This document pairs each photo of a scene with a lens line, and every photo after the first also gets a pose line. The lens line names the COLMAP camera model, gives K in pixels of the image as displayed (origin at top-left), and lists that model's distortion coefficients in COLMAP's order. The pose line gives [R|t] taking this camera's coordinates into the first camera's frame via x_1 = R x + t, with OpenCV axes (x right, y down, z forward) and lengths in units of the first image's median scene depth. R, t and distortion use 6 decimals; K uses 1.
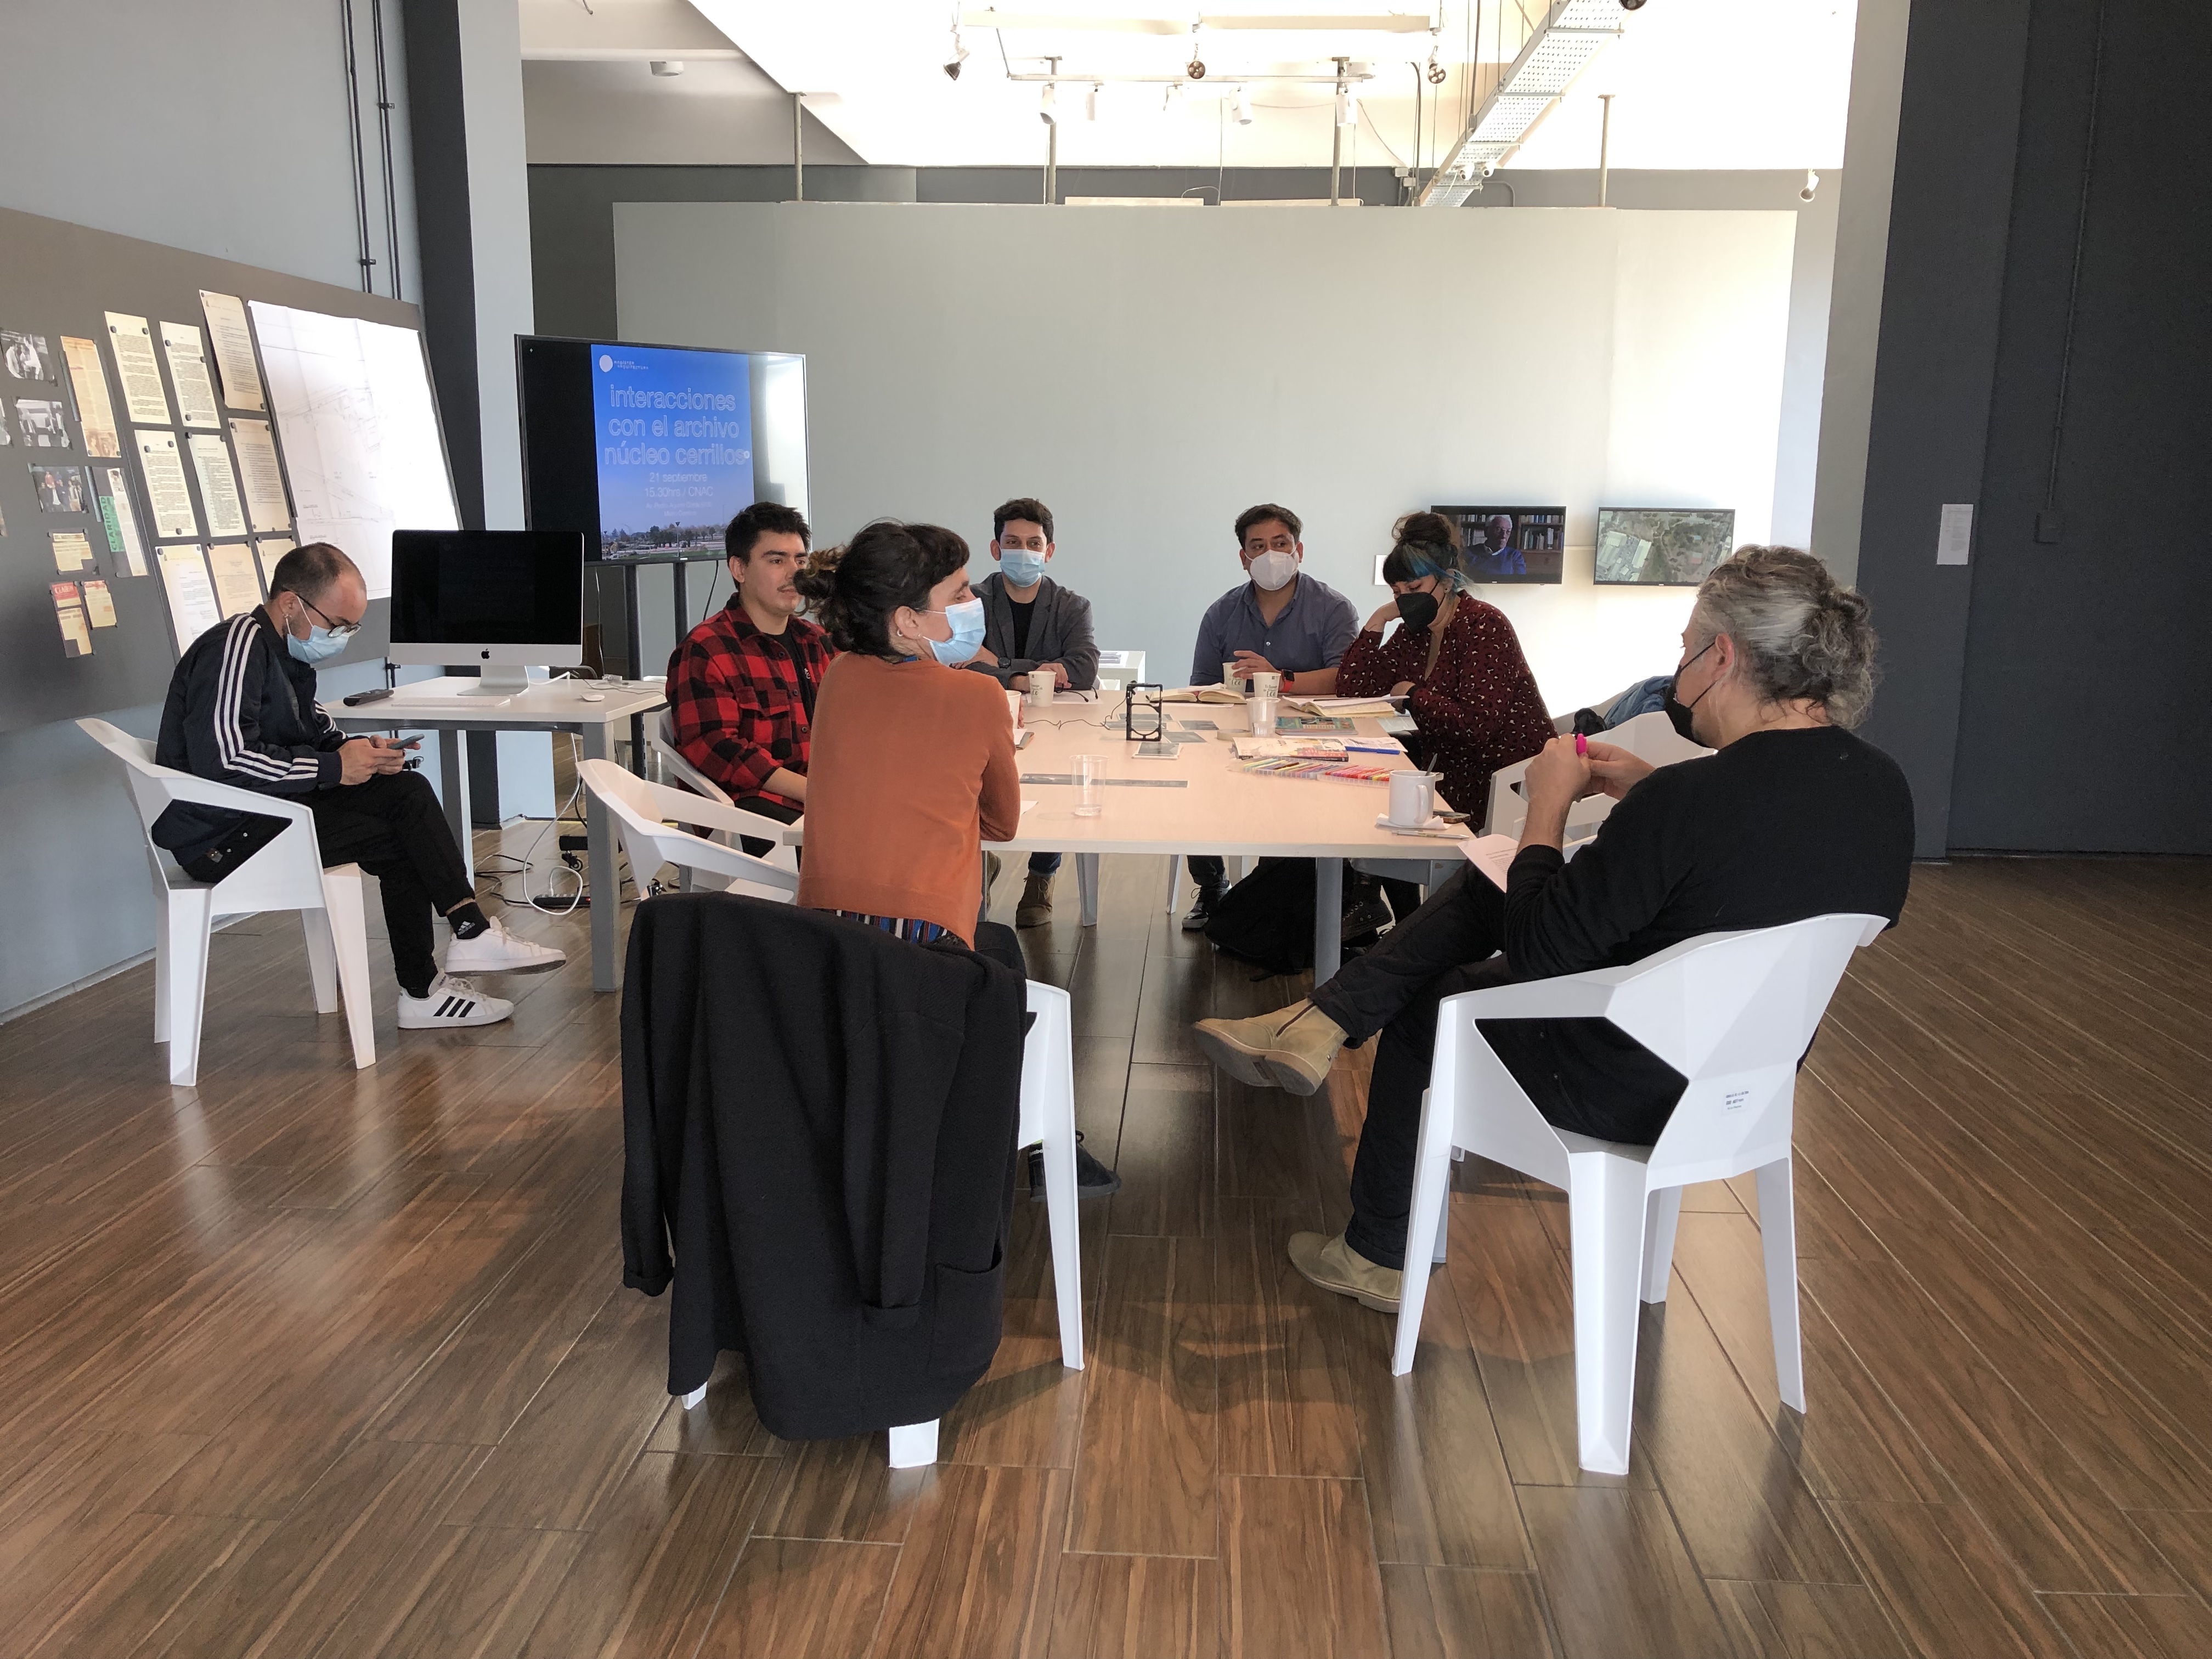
lens RADIAL K [[1850.0, 0, 1106.0], [0, 1850.0, 829.5], [0, 0, 1]] dist [0.022265, -0.014636]
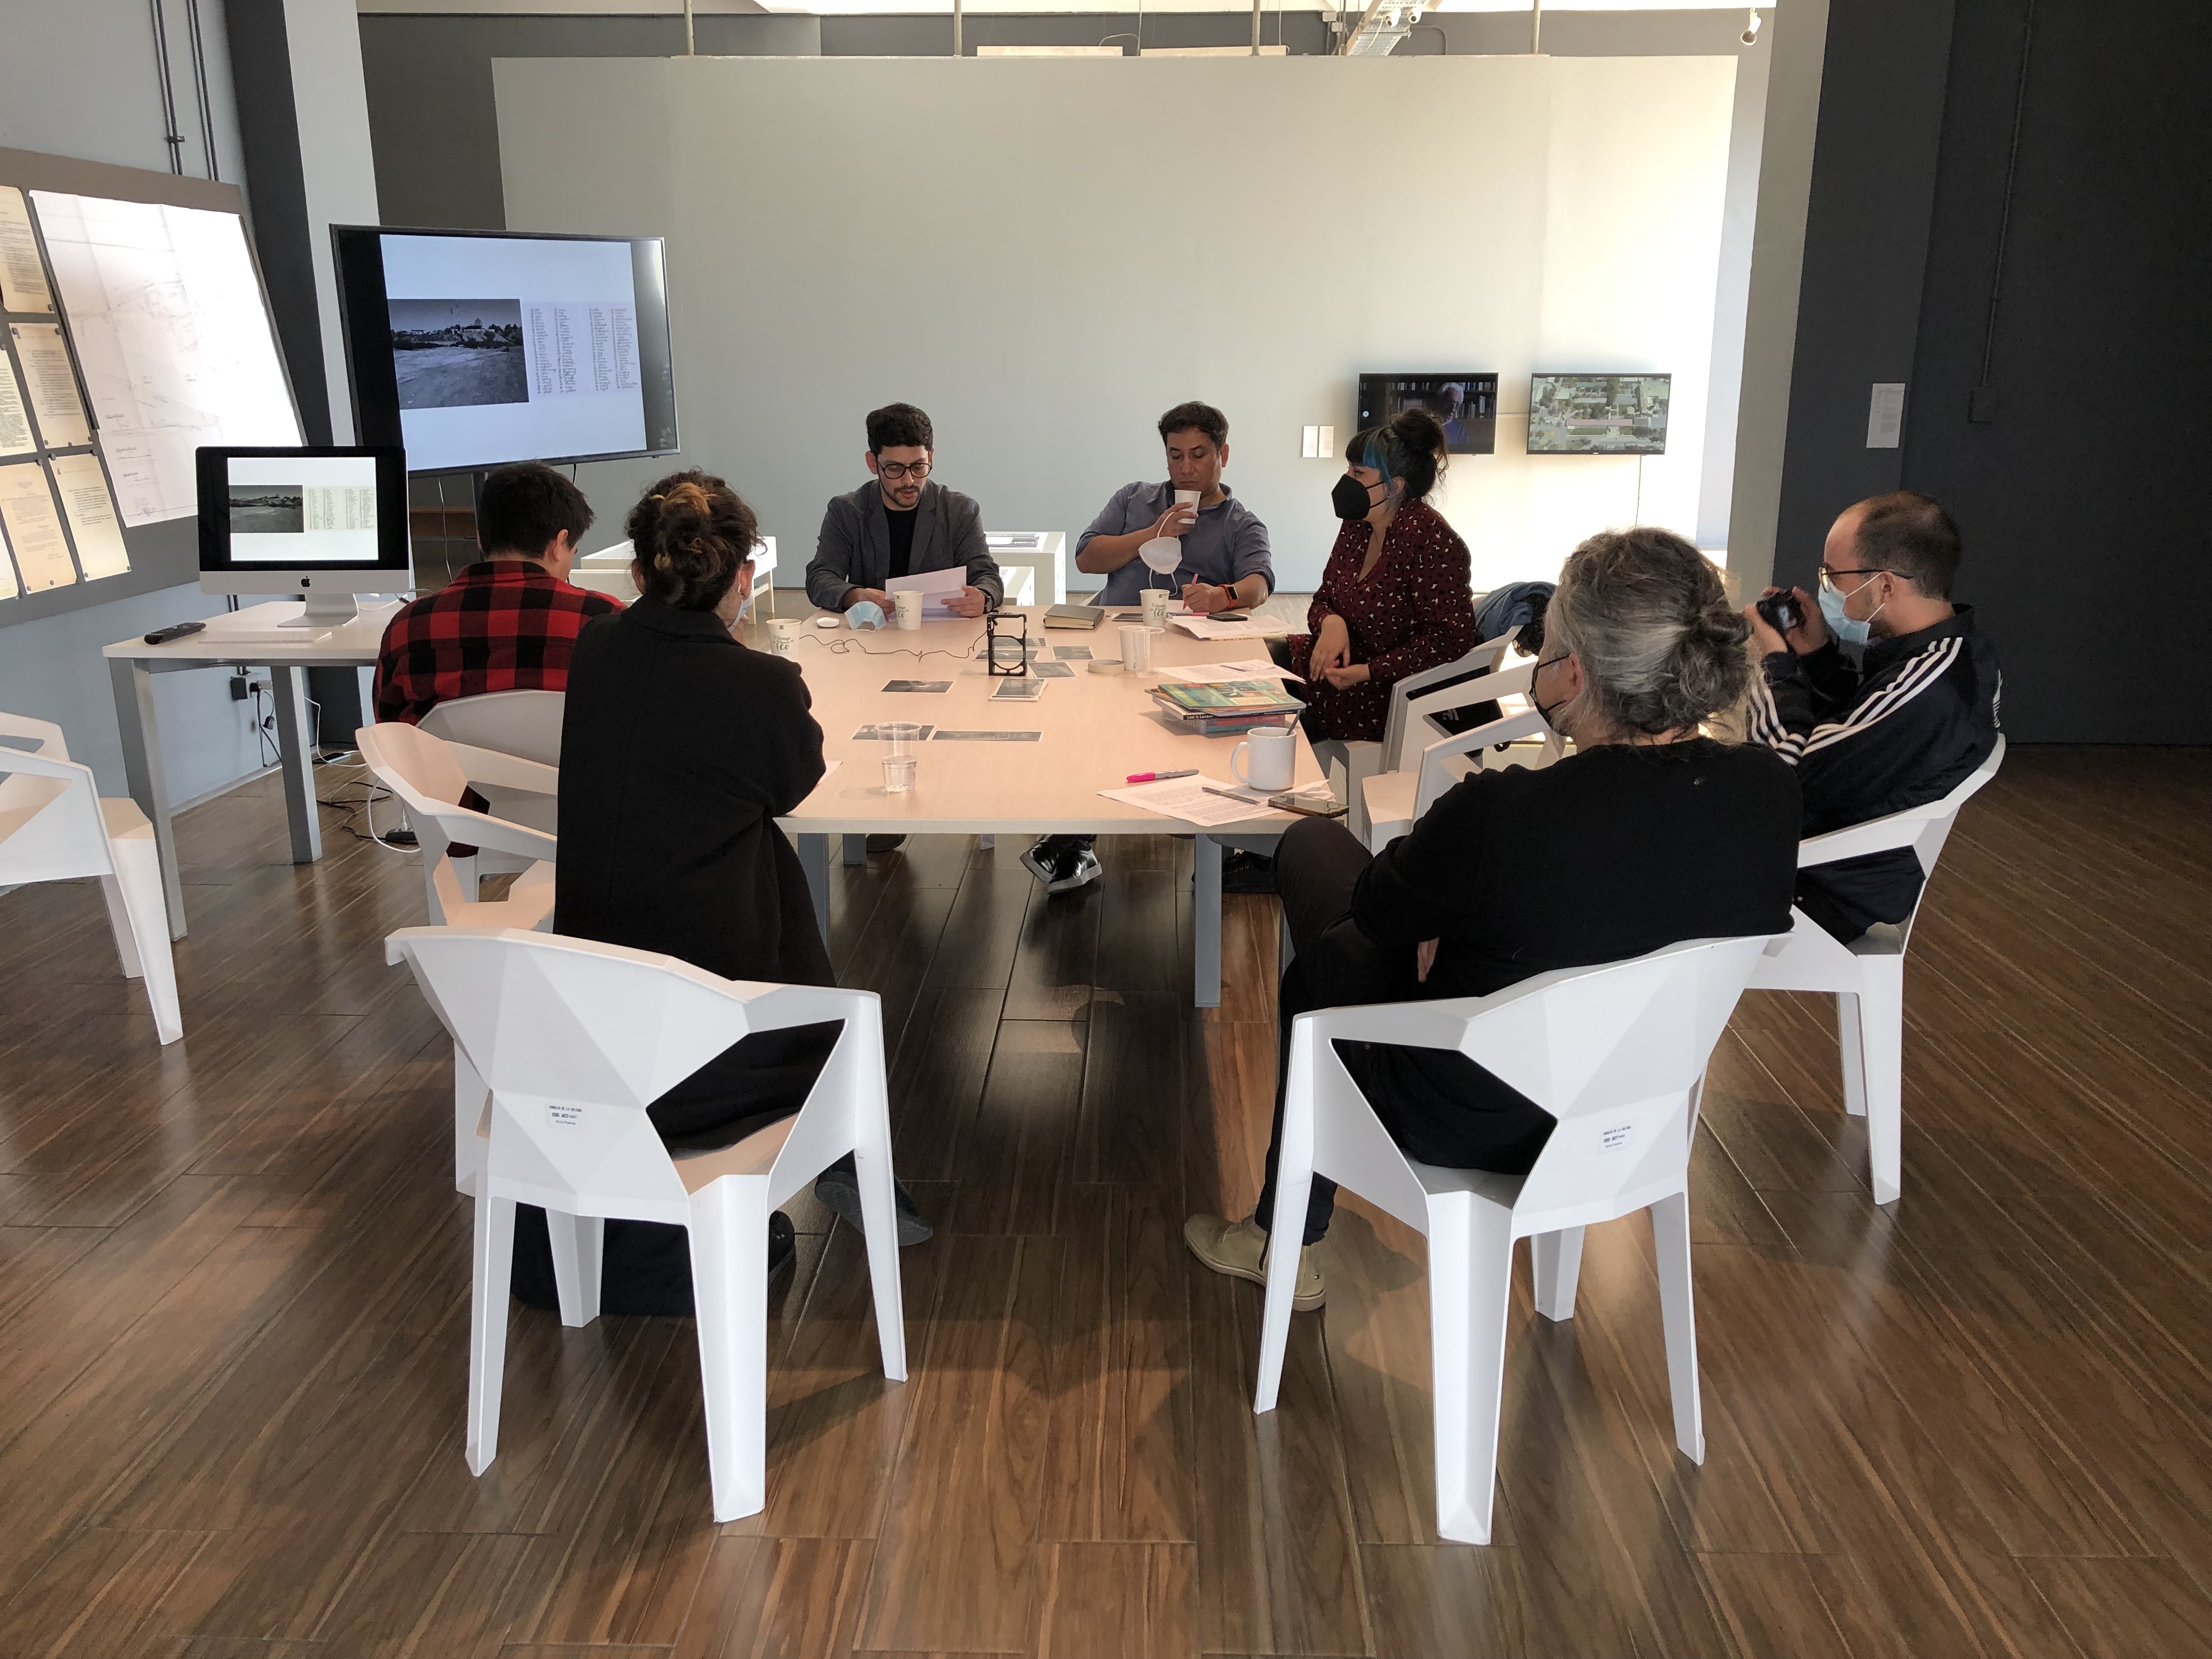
lens RADIAL K [[1840.2, 0, 1106.0], [0, 1840.2, 829.5], [0, 0, 1]] dist [0.020397, 0.007033]
pose [[0.999572, -0.018523, 0.022627, 0.065459], [0.016705, 0.996810, 0.078049, -0.057959], [-0.024000, -0.077638, 0.996693, 0.098466]]
